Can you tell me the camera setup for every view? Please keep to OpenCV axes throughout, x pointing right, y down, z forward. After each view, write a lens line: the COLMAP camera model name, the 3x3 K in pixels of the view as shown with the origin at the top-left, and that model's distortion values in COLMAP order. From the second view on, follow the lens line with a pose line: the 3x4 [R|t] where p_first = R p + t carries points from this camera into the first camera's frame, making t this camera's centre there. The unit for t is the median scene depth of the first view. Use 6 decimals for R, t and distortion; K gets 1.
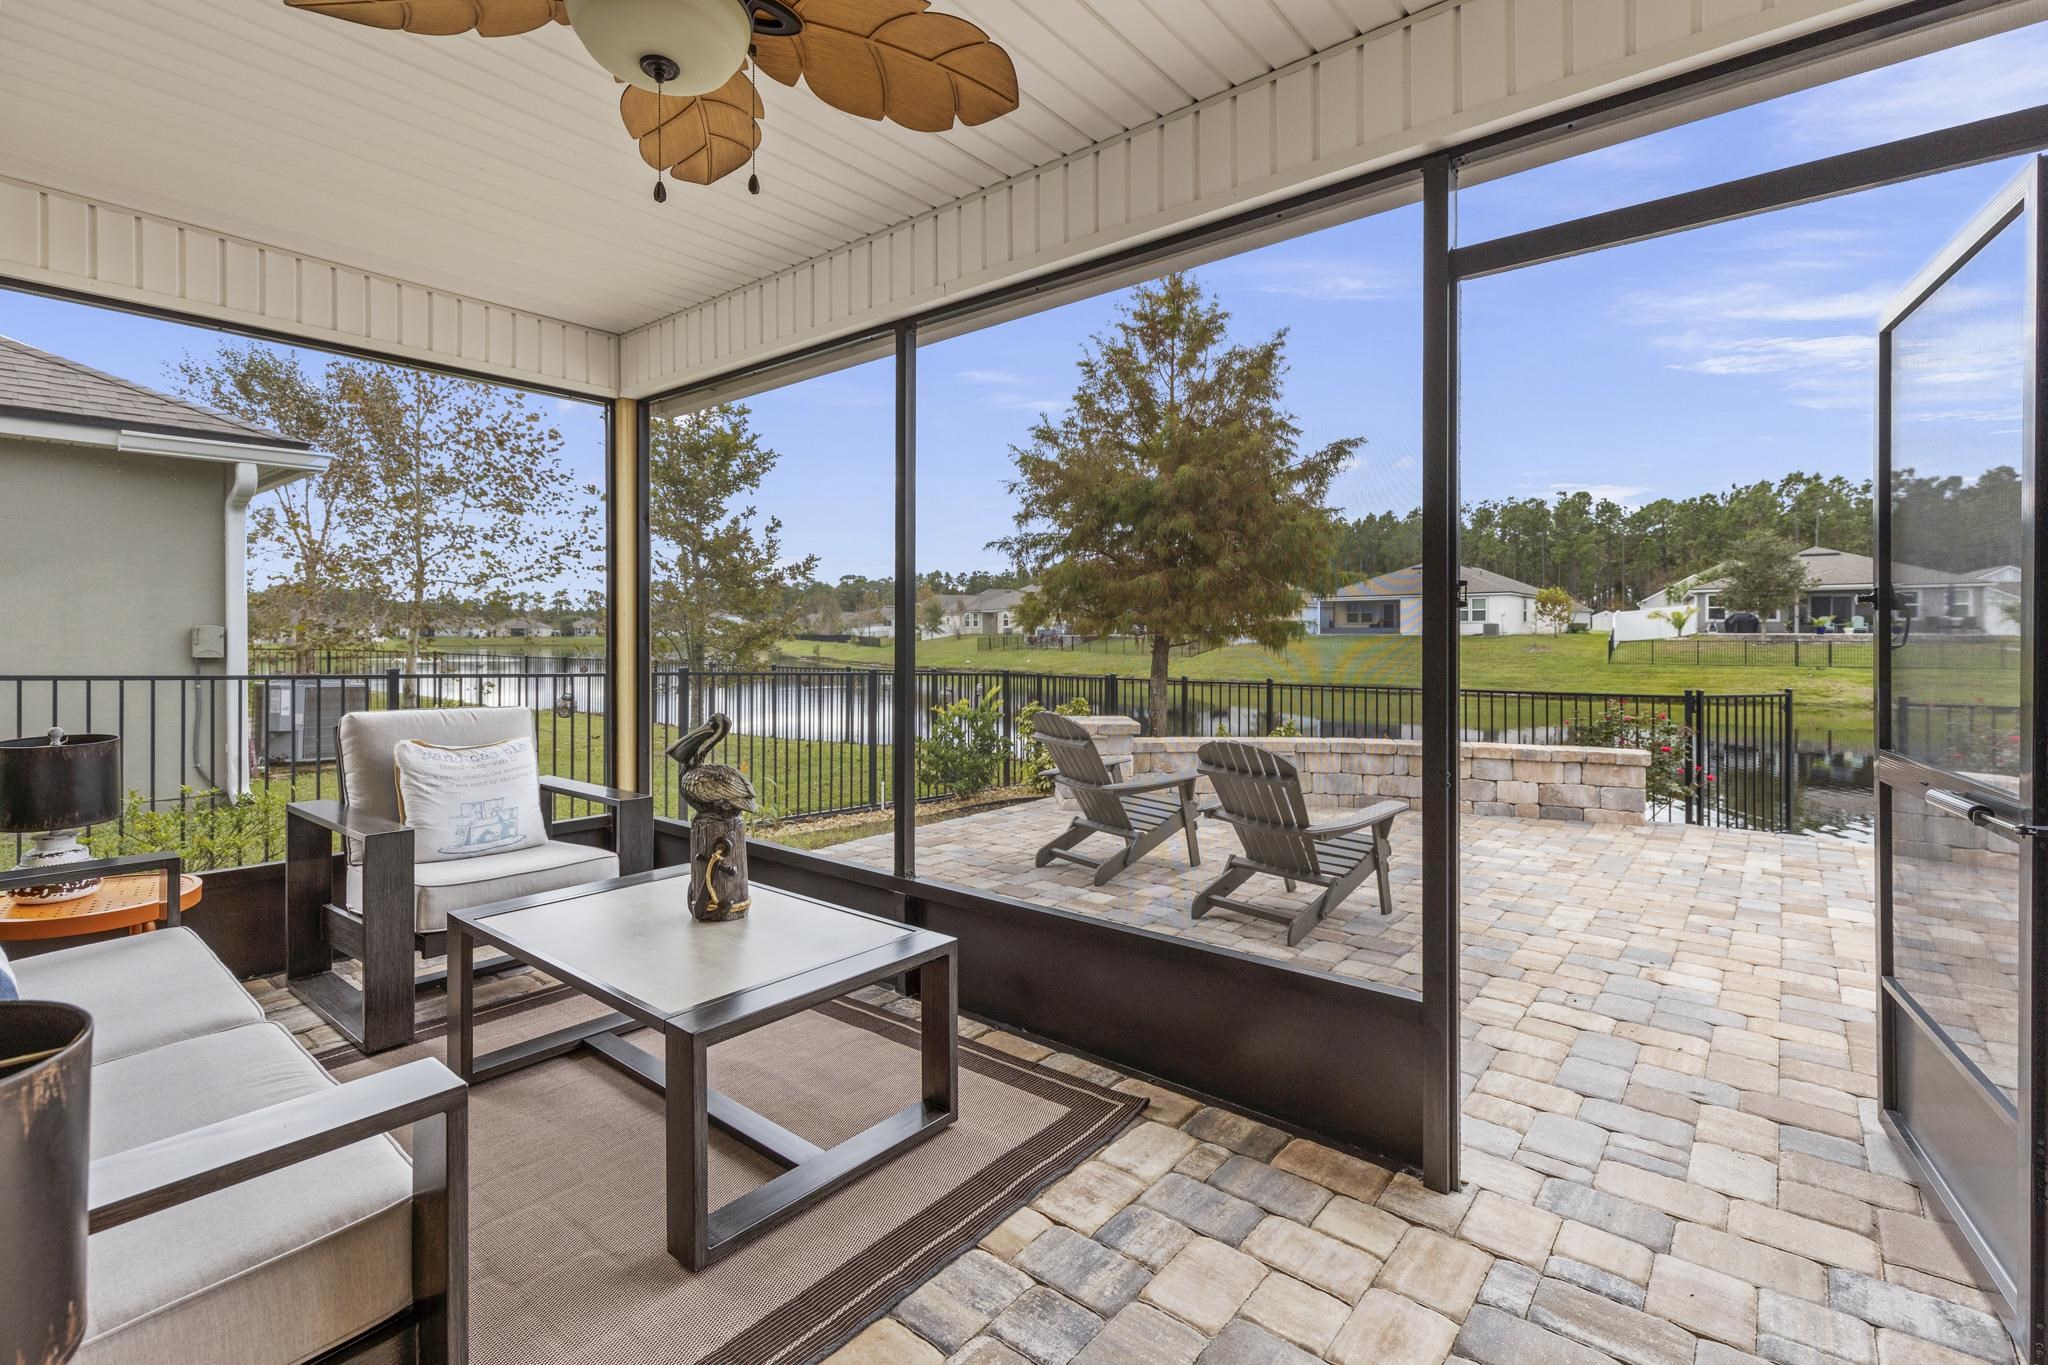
lens RADIAL K [[930.1, 0, 1017.8], [0, 930.1, 648.4], [0, 0, 1]] dist [0.002909, -0.001465]
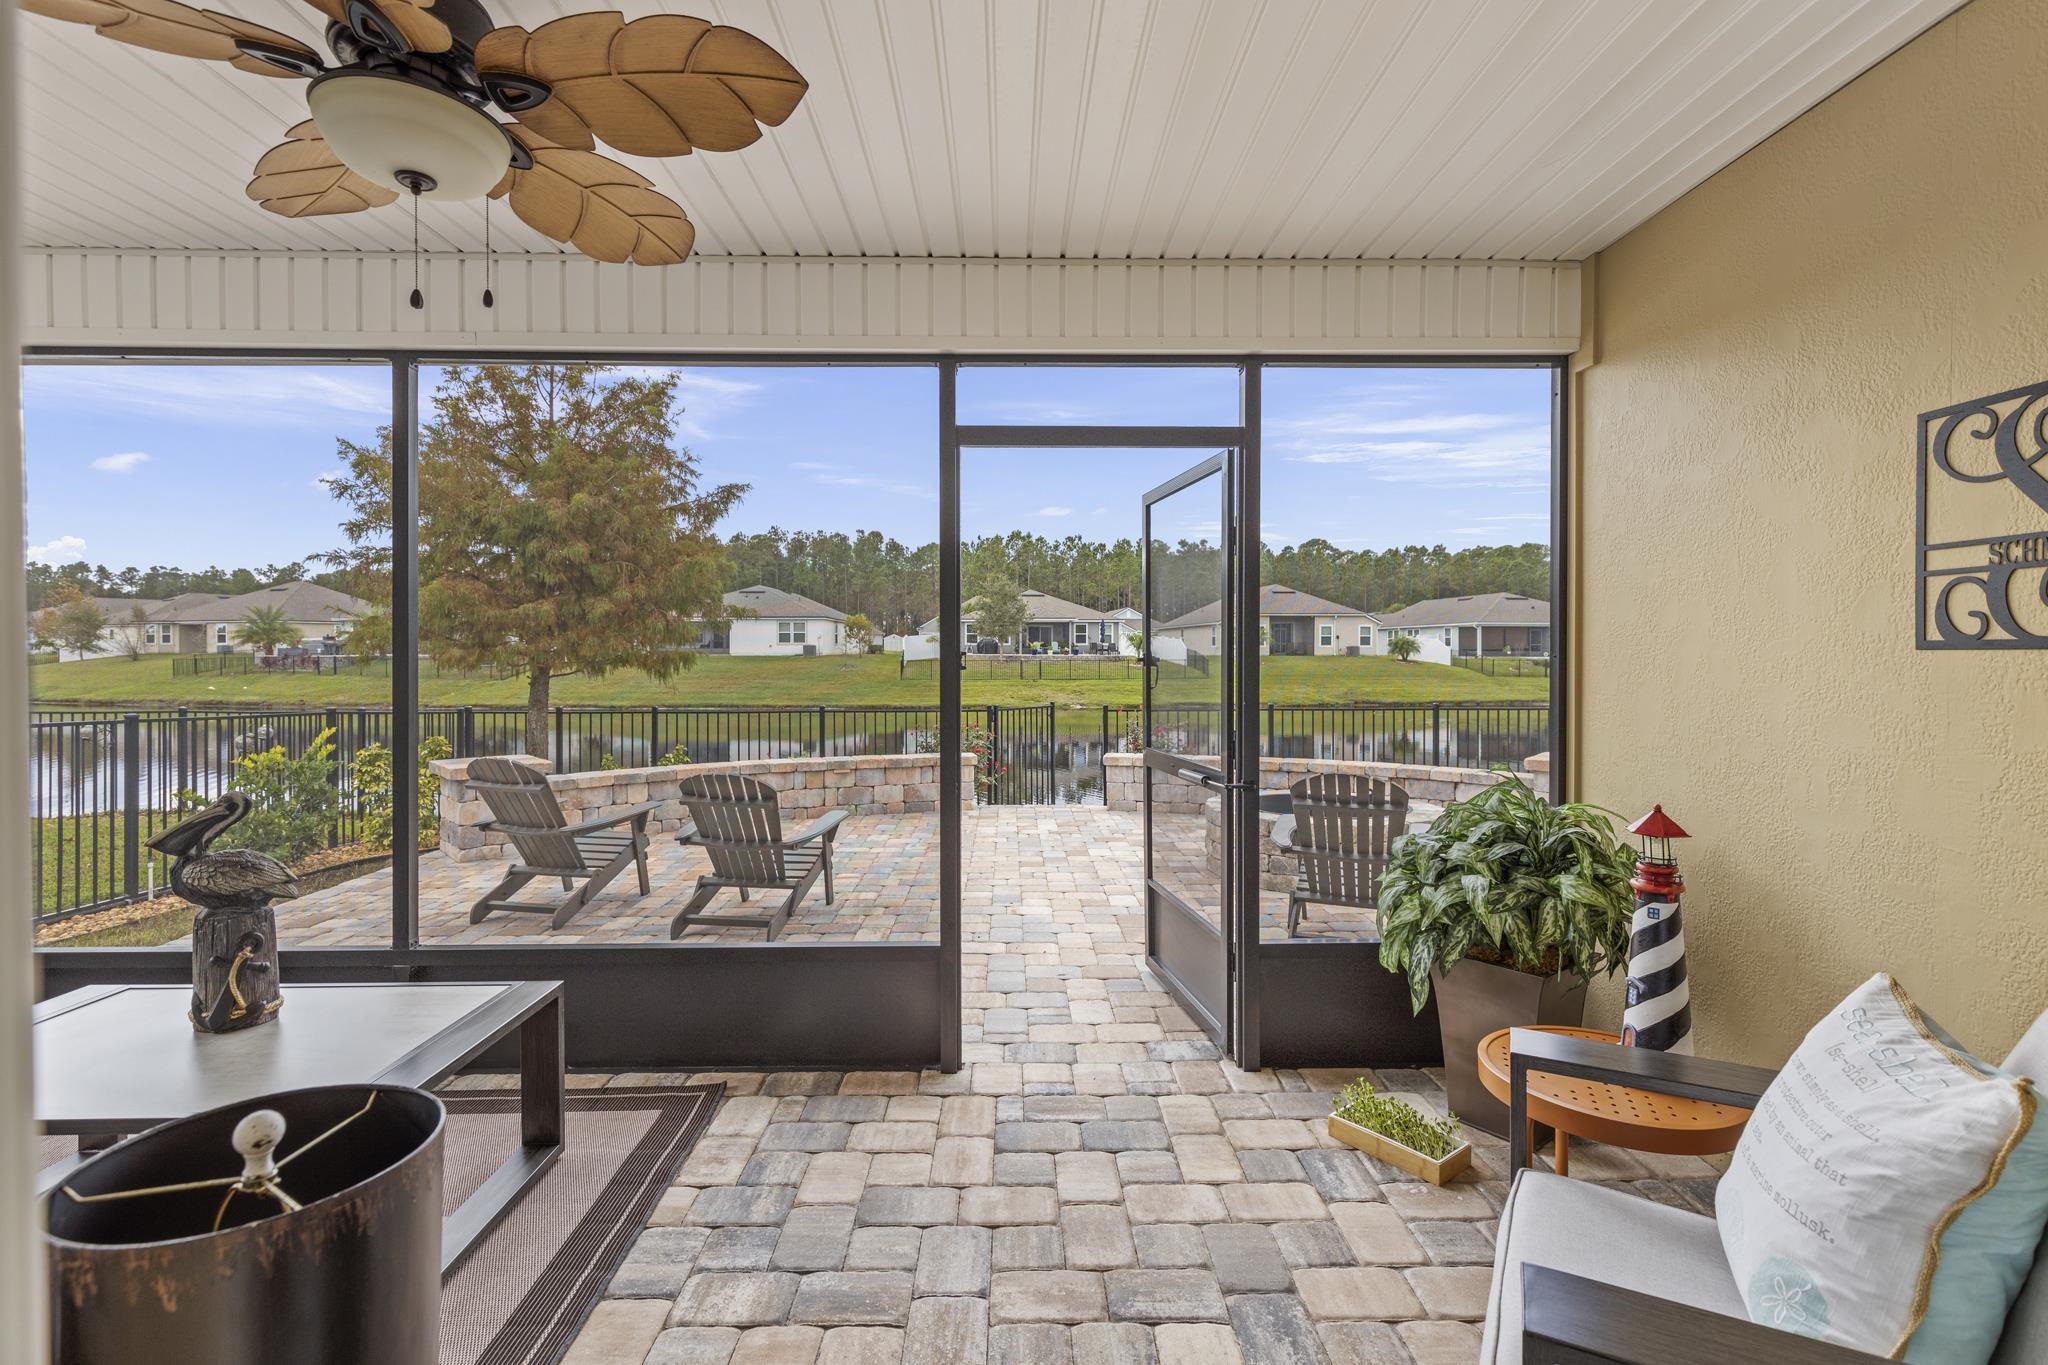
lens RADIAL K [[937.4, 0, 1019.3], [0, 937.4, 678.7], [0, 0, 1]] dist [0.000436, -0.000589]
pose [[0.760903, -0.017800, 0.648621, -0.171057], [0.008979, 0.999817, 0.016905, -0.022928], [-0.648803, -0.007039, 0.760924, -0.073771]]
